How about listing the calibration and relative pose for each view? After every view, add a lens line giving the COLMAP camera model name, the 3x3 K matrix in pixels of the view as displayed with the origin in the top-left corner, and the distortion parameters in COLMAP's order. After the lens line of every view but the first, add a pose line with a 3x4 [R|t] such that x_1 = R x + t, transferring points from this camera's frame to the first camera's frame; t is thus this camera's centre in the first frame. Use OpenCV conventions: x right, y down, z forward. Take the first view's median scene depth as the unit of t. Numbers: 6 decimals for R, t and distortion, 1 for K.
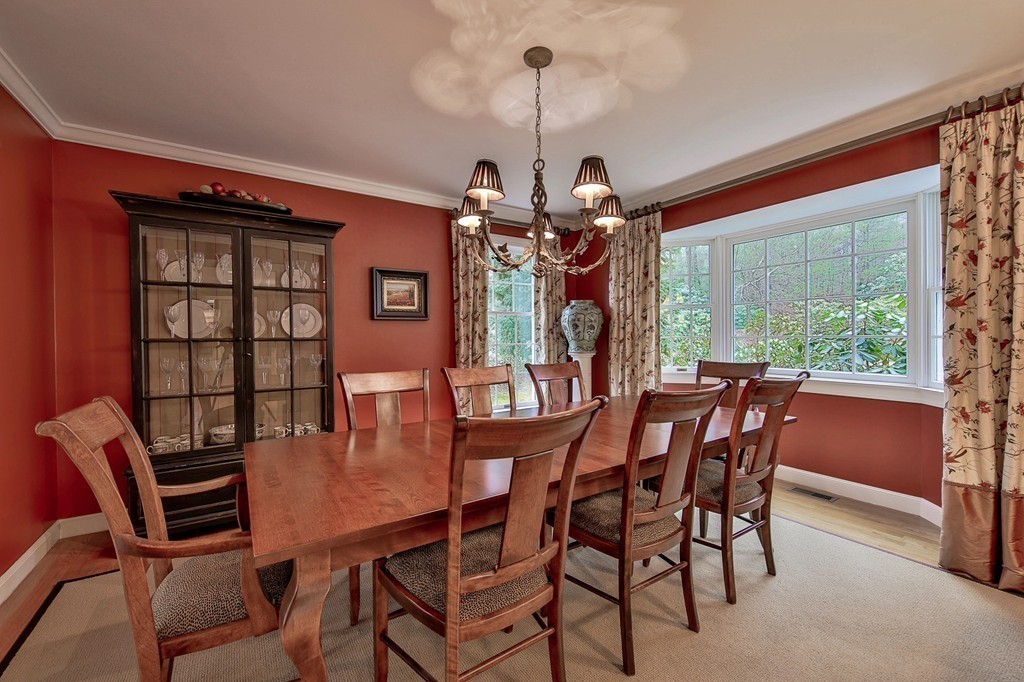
lens RADIAL K [[422.1, 0, 497.8], [0, 422.1, 339.1], [0, 0, 1]] dist [-0.000005, -0.000331]
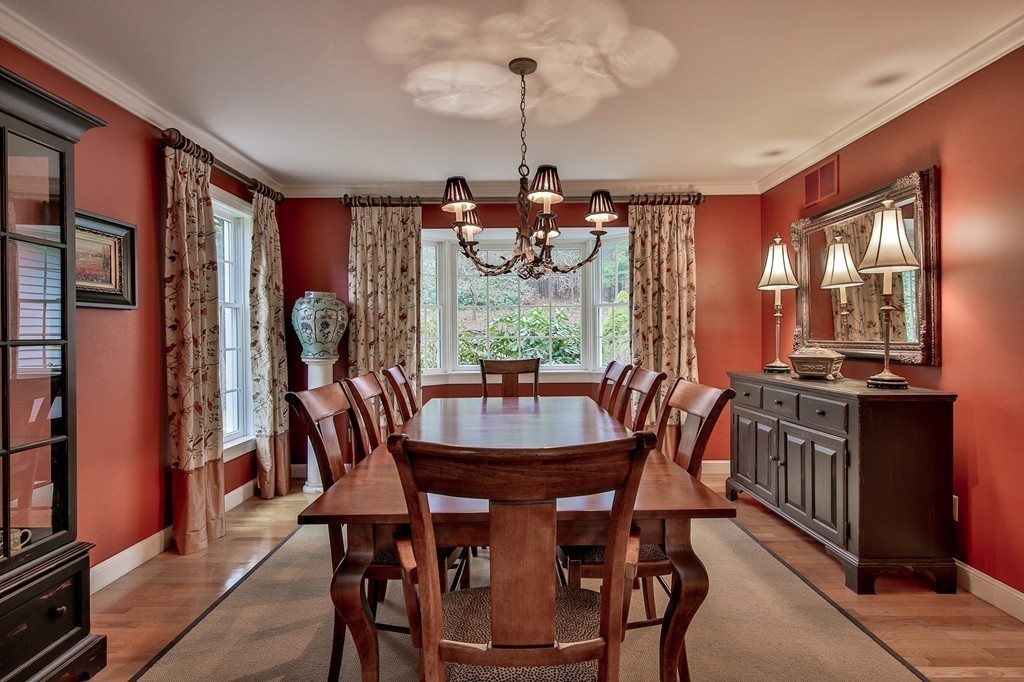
lens RADIAL K [[556.5, 0, 512.9], [0, 556.5, 334.2], [0, 0, 1]] dist [0.001916, -0.000039]
pose [[0.515469, 0.004080, 0.856899, -0.566578], [0.009231, 0.999904, -0.010314, 0.000747], [-0.856859, 0.013226, 0.515381, 0.172623]]
